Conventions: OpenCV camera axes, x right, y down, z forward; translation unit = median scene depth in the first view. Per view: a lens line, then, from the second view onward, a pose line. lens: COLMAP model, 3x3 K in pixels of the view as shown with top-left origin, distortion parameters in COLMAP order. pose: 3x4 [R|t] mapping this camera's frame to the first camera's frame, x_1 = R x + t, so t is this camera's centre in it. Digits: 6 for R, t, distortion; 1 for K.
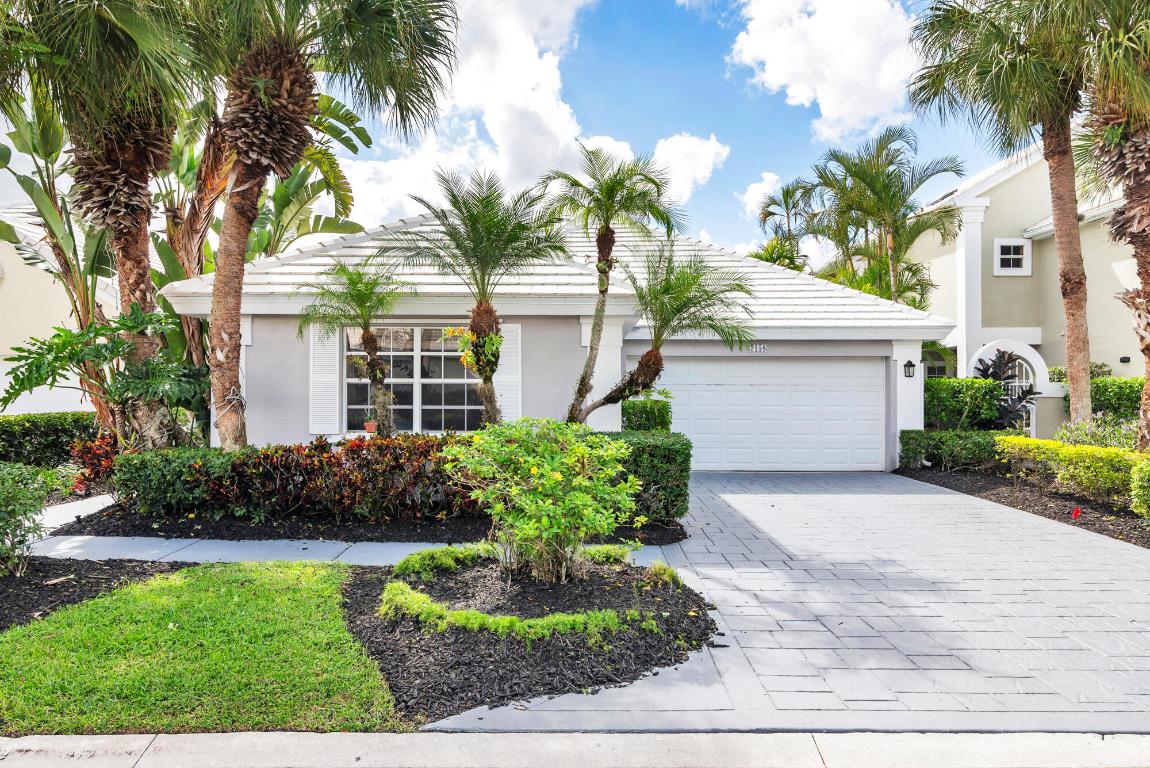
lens RADIAL K [[723.8, 0, 565.3], [0, 723.8, 379.8], [0, 0, 1]] dist [0.002847, -0.001415]
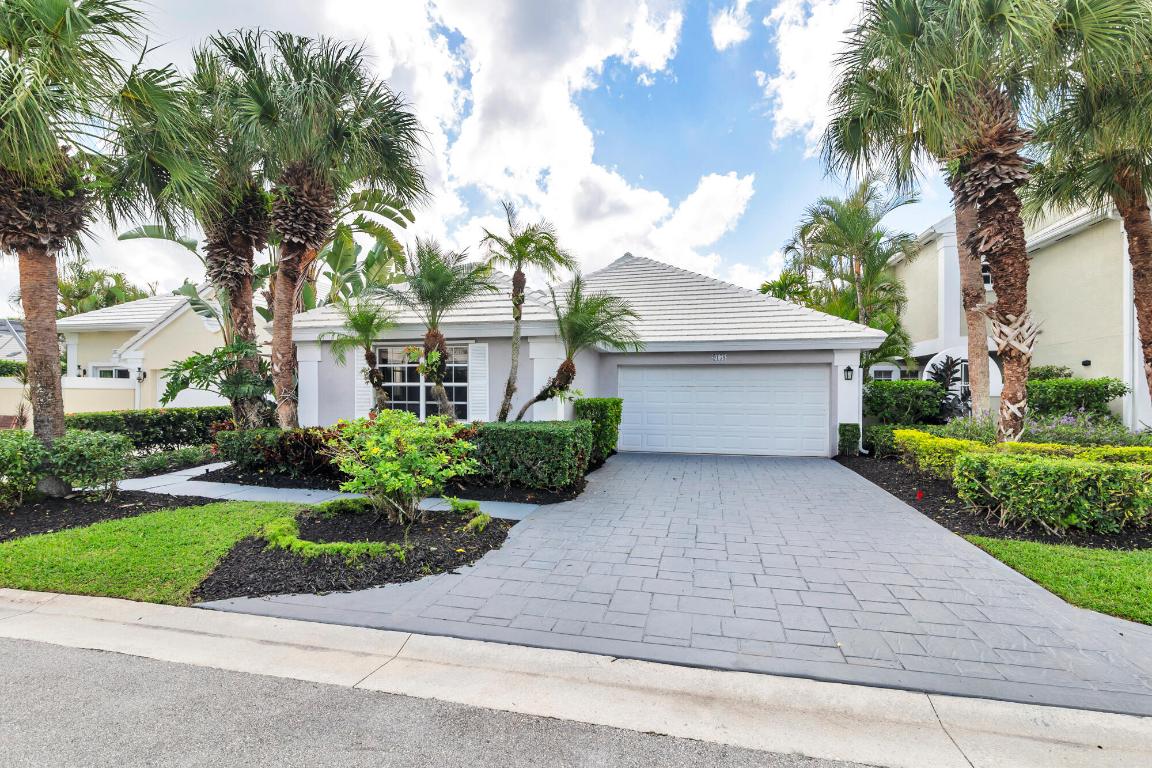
lens RADIAL K [[541.0, 0, 577.0], [0, 541.0, 392.6], [0, 0, 1]] dist [0.006096, -0.002179]
pose [[0.972564, 0.000884, -0.232632, 0.395630], [0.003293, 0.999840, 0.017568, 0.000196], [0.232610, -0.017852, 0.972406, 0.024002]]
